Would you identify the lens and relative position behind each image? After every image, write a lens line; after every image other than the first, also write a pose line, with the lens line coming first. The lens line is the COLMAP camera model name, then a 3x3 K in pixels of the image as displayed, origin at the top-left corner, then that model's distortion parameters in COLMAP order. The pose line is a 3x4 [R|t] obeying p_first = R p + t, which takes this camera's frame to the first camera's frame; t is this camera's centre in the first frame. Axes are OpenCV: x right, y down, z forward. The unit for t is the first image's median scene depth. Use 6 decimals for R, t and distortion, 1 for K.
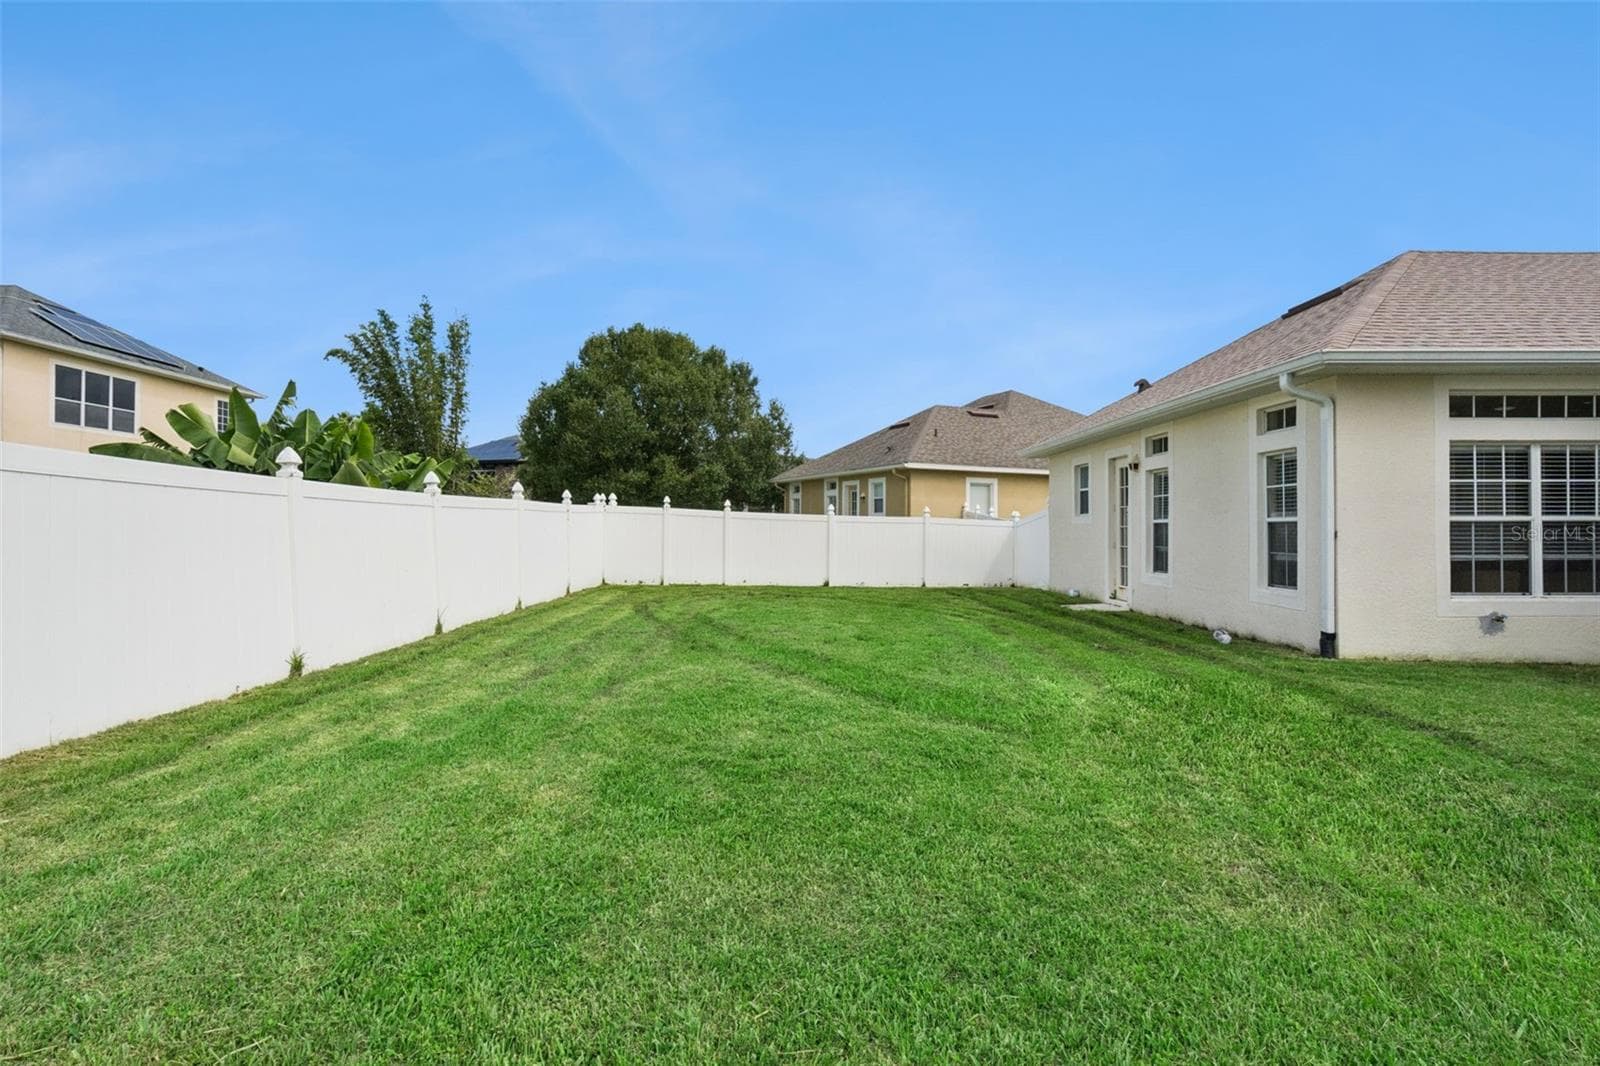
lens RADIAL K [[726.4, 0, 796.3], [0, 726.4, 520.7], [0, 0, 1]] dist [-0.009721, 0.003498]
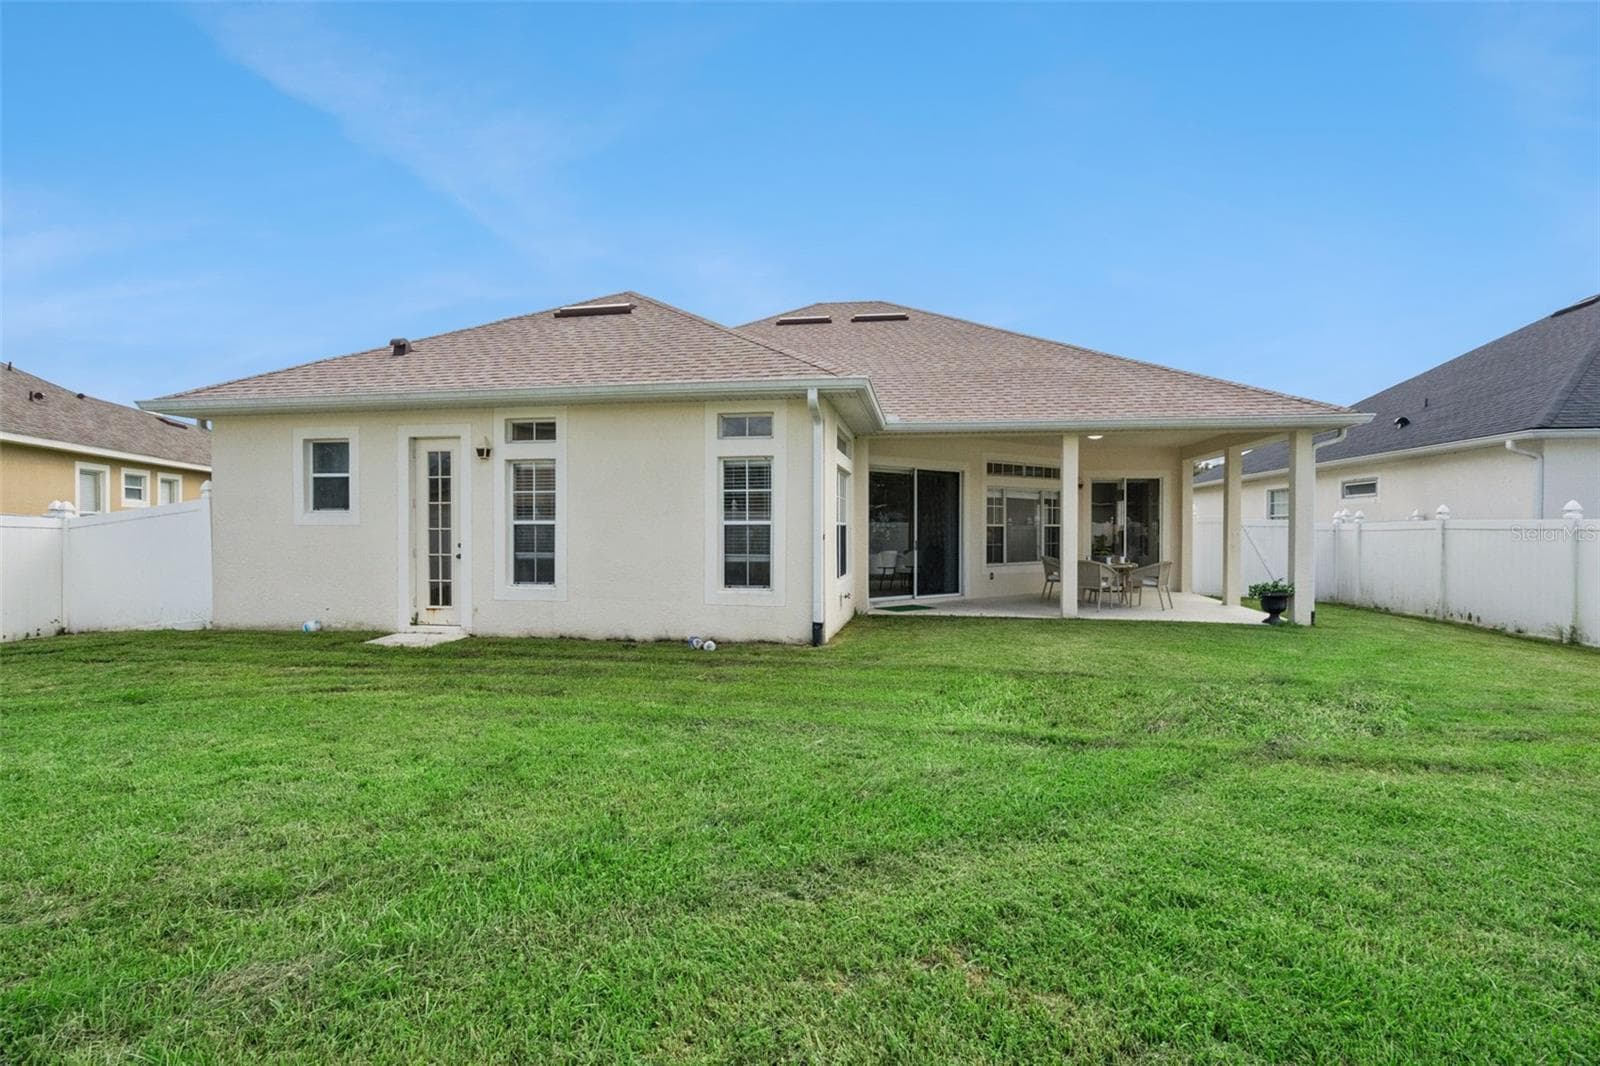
lens RADIAL K [[726.4, 0, 793.6], [0, 726.4, 533.0], [0, 0, 1]] dist [-0.009721, 0.003498]
pose [[0.169090, -0.007388, 0.985573, -0.260329], [-0.009472, 0.999914, 0.009121, 0.001904], [-0.985555, -0.010878, 0.169005, 0.547418]]
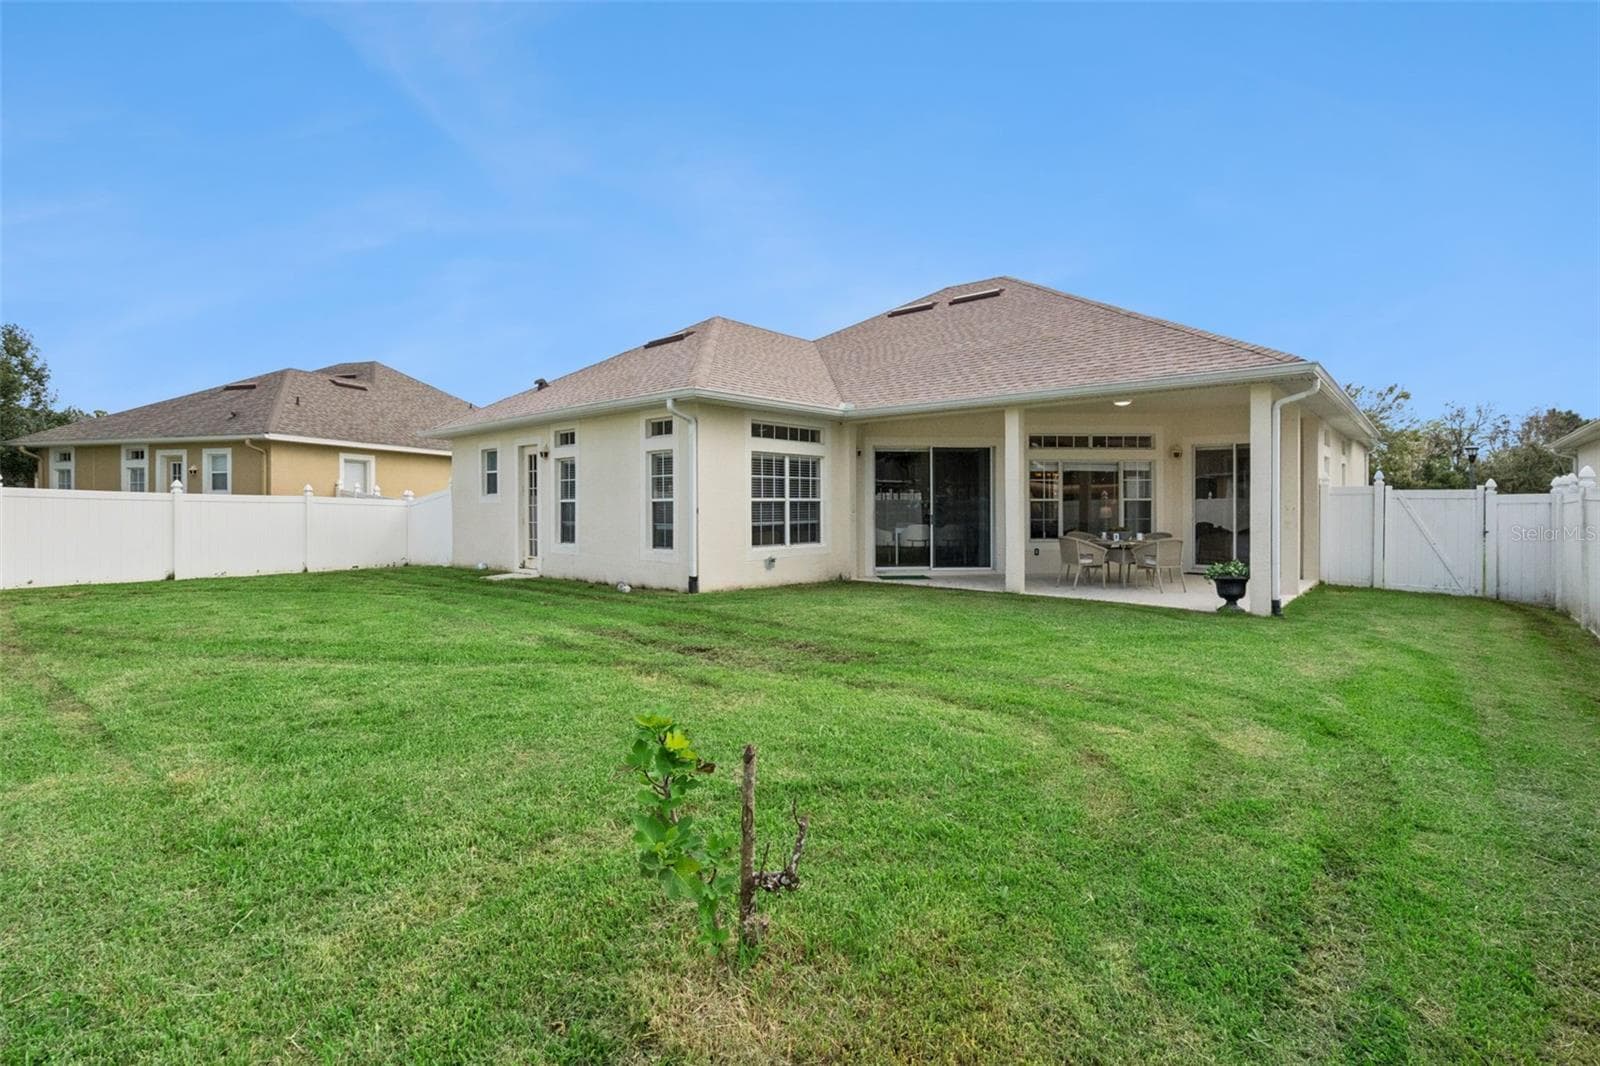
lens RADIAL K [[726.4, 0, 786.5], [0, 726.4, 506.6], [0, 0, 1]] dist [-0.009721, 0.003498]
pose [[0.663351, -0.005029, 0.748292, -0.161559], [-0.002319, 0.999959, 0.008776, -0.001349], [-0.748305, -0.007557, 0.663312, -0.082744]]
